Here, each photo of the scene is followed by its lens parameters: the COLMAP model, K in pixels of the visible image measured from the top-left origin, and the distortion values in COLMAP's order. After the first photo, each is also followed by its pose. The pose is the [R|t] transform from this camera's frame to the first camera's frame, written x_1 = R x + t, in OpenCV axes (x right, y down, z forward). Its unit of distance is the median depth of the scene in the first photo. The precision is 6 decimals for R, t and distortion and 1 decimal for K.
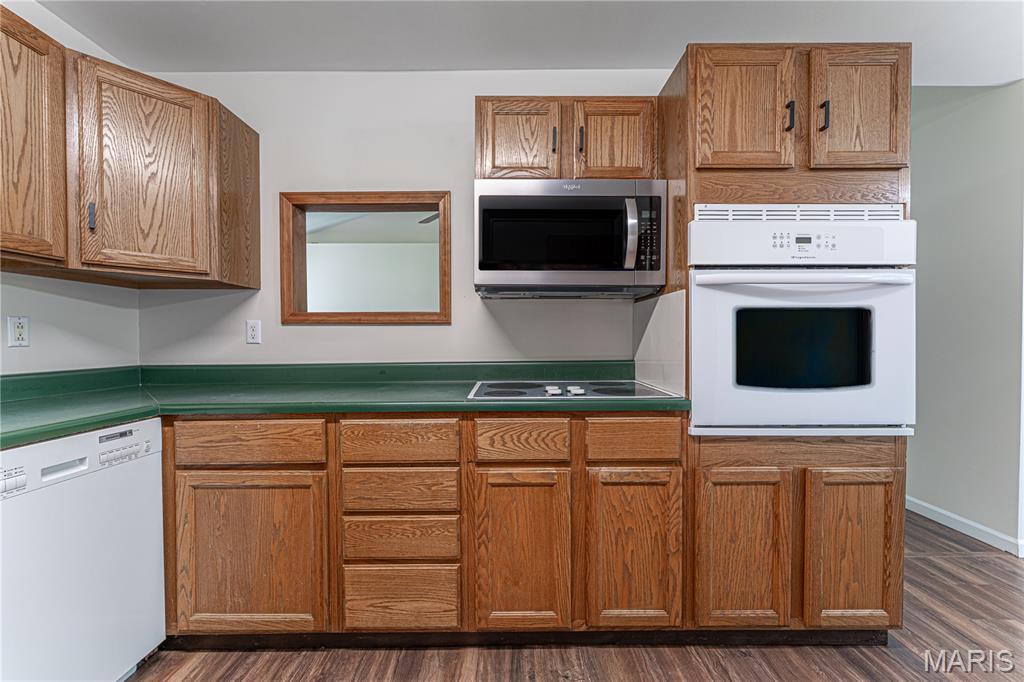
lens RADIAL K [[411.1, 0, 508.2], [0, 411.1, 343.8], [0, 0, 1]] dist [-0.001235, -0.000258]
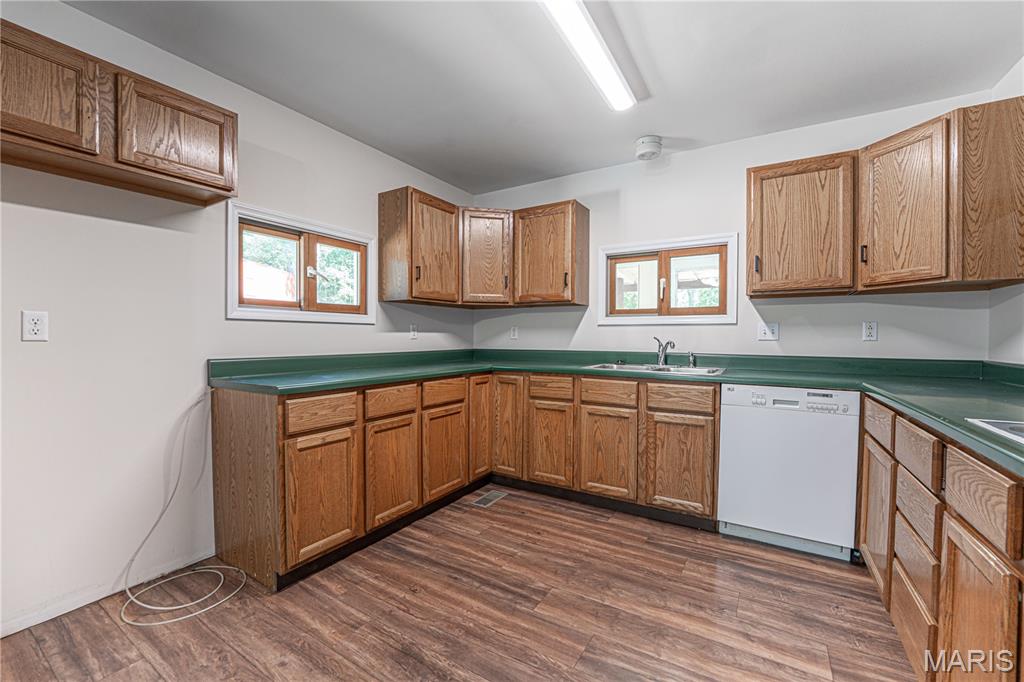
lens RADIAL K [[417.5, 0, 507.5], [0, 417.5, 343.4], [0, 0, 1]] dist [-0.026373, 0.000030]
pose [[-0.531629, 0.017288, -0.846801, 0.955047], [-0.011746, 0.999545, 0.027781, -0.011602], [0.846896, 0.024716, -0.531184, 0.705163]]
